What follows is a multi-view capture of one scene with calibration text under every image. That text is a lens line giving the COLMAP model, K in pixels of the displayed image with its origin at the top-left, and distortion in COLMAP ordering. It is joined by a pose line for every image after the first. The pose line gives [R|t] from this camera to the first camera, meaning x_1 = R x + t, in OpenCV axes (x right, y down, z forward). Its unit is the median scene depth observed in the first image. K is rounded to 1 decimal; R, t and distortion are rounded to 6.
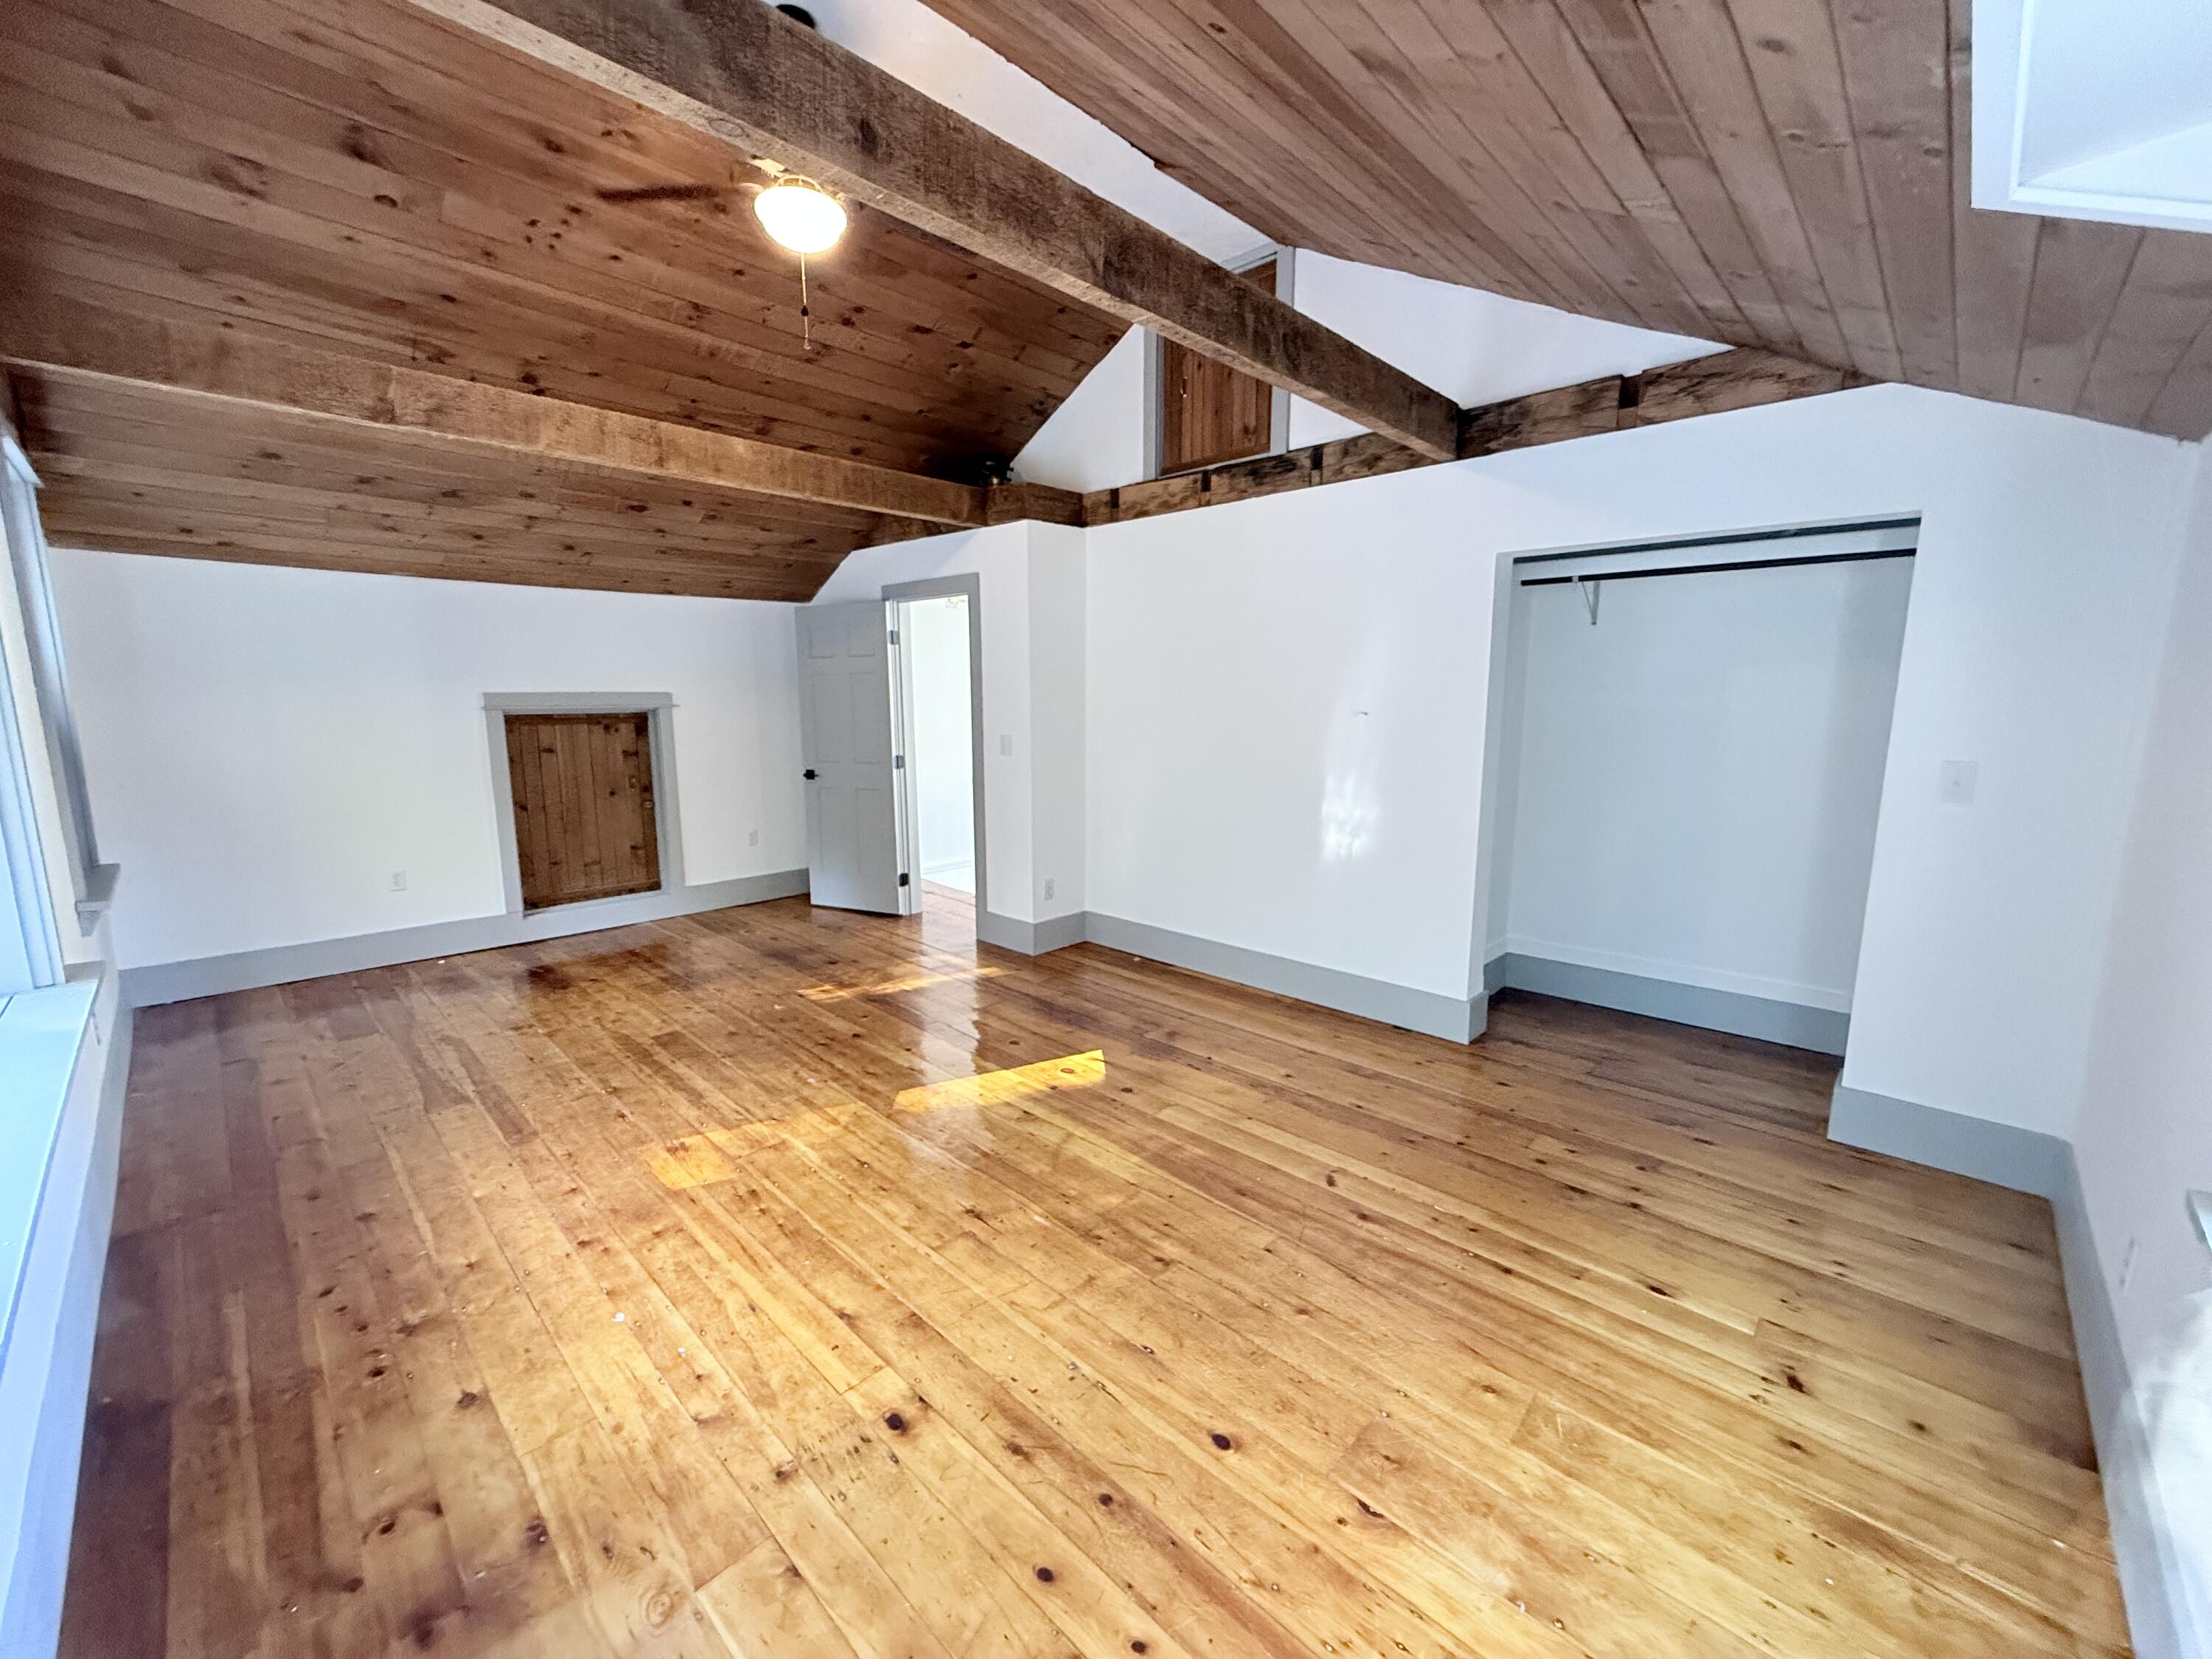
lens RADIAL K [[885.5, 0, 1097.6], [0, 885.5, 833.2], [0, 0, 1]] dist [0.002717, 0.000255]
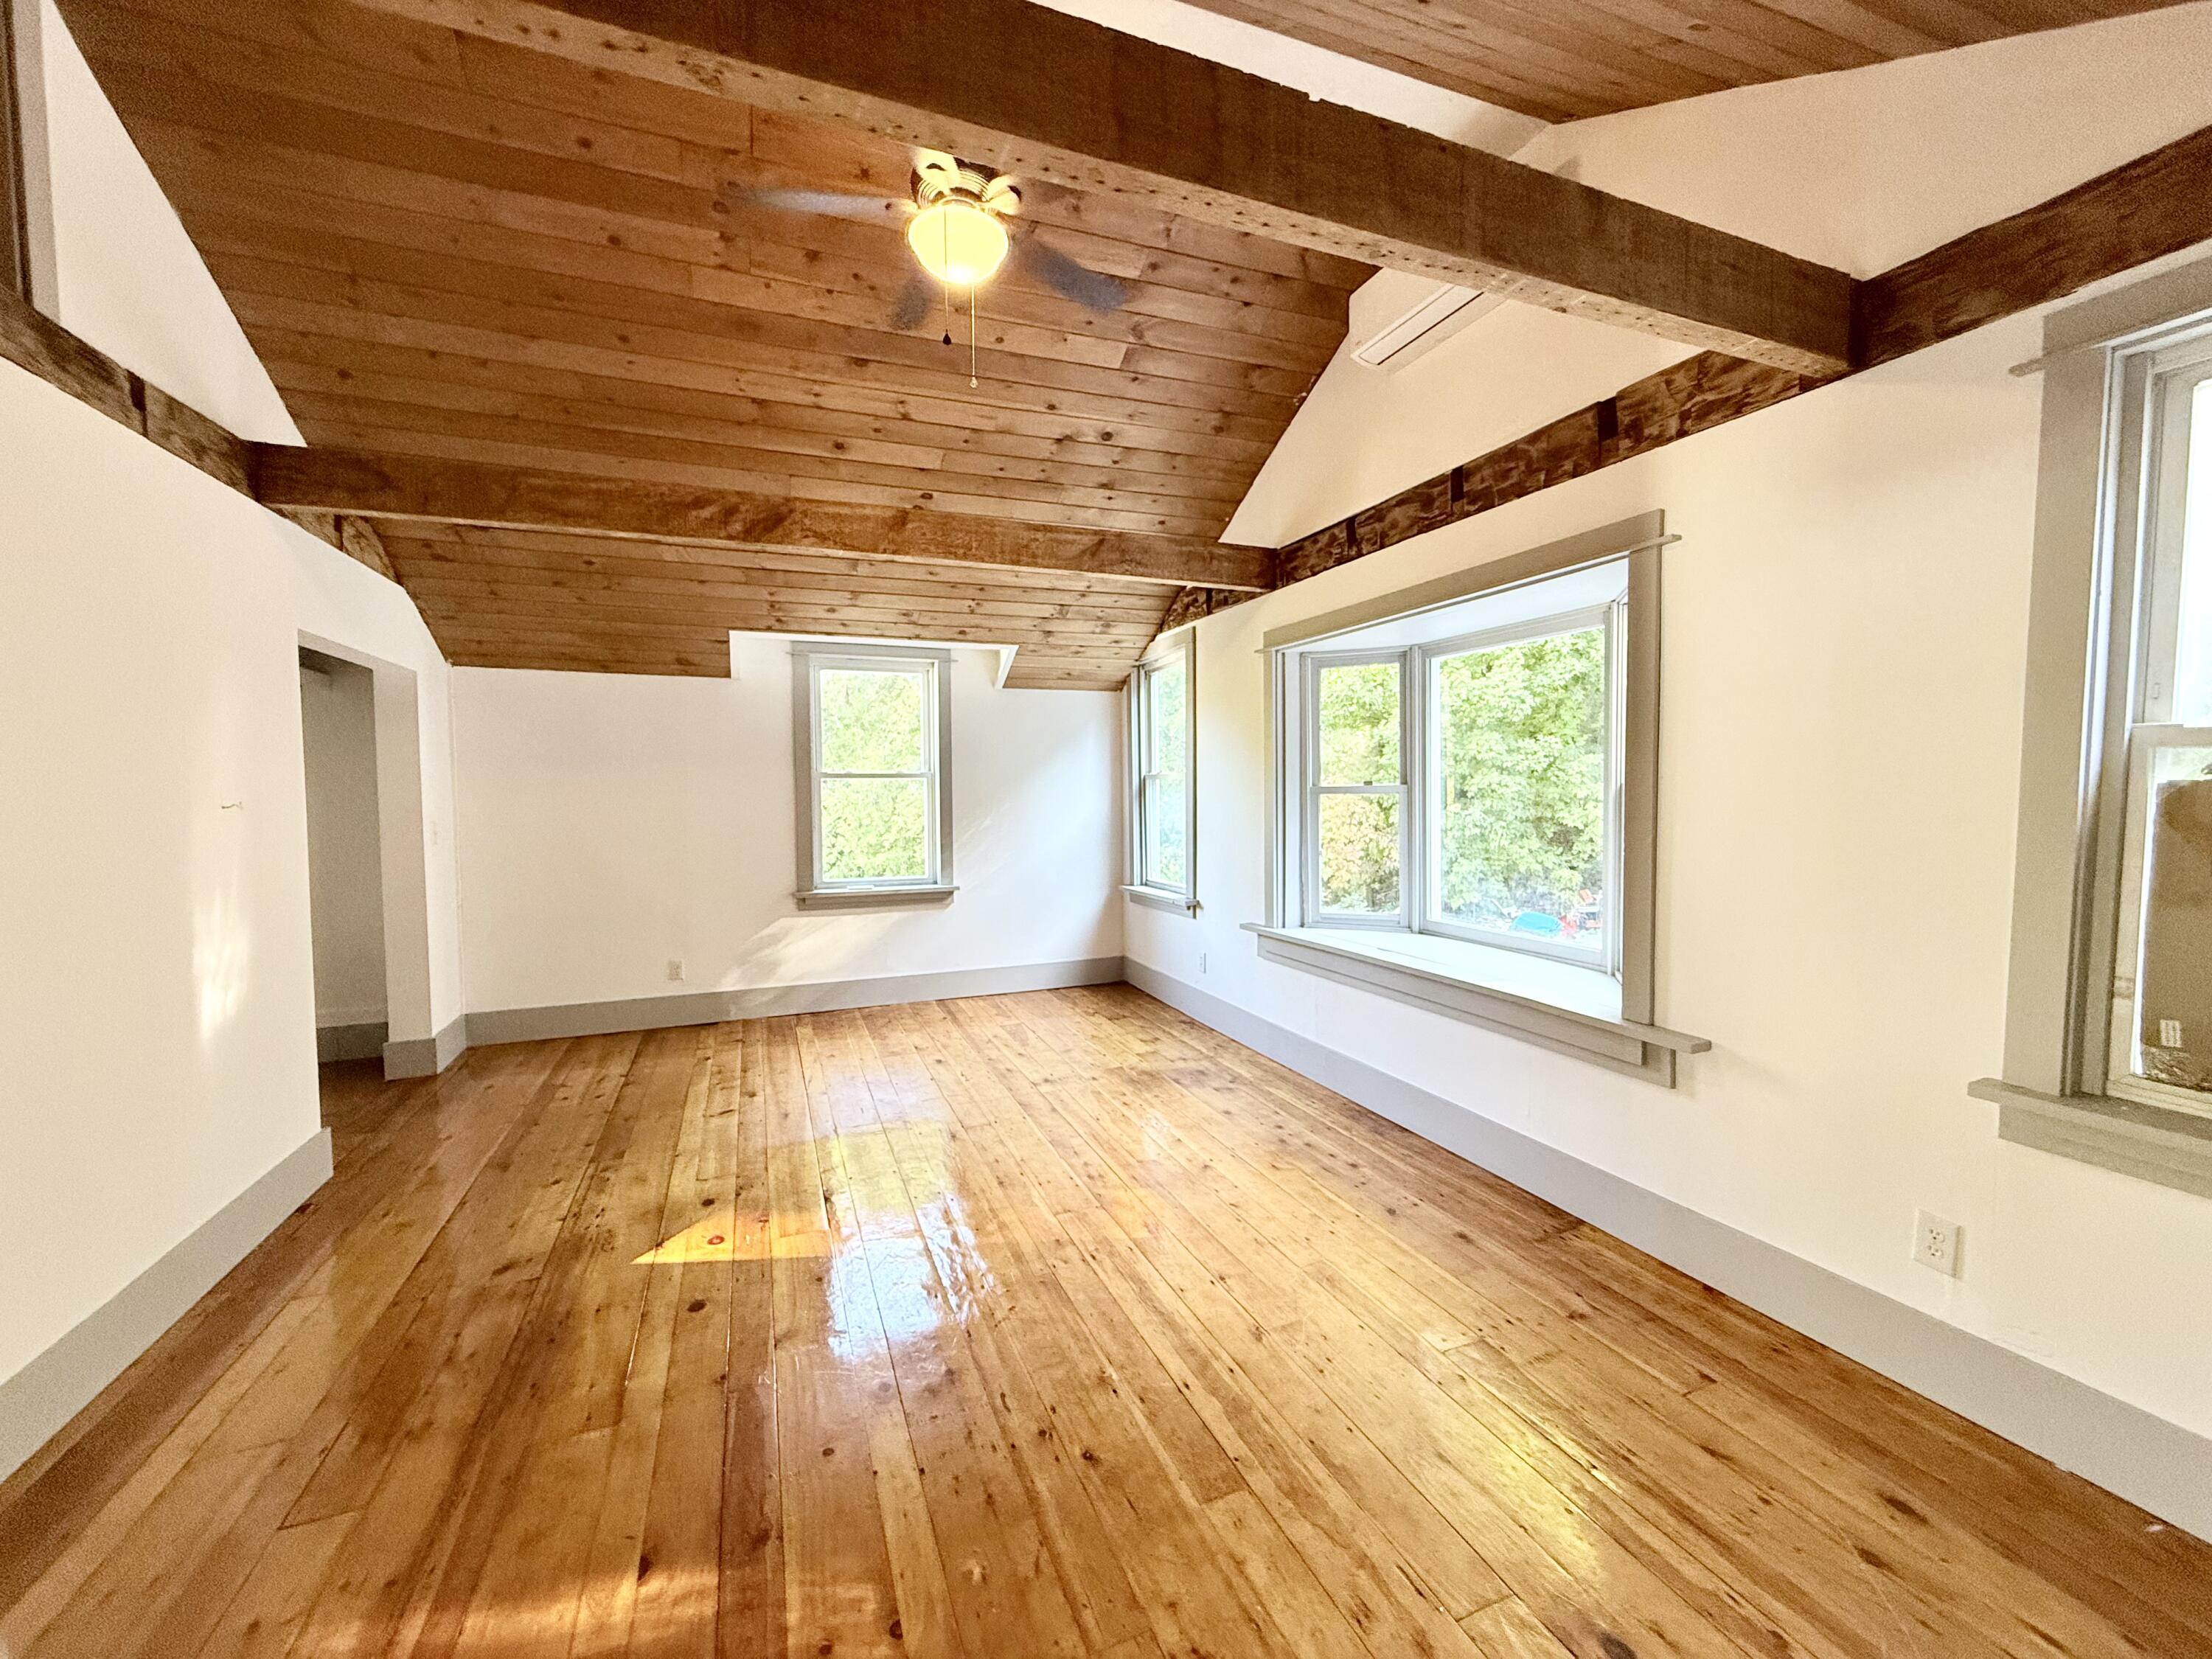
lens RADIAL K [[885.5, 0, 1097.5], [0, 885.5, 831.3], [0, 0, 1]] dist [0.002717, 0.000255]
pose [[-0.910979, -0.013981, 0.412215, -0.679203], [0.073675, 0.977835, 0.195985, -0.228233], [-0.405818, 0.208908, -0.889758, 1.506145]]
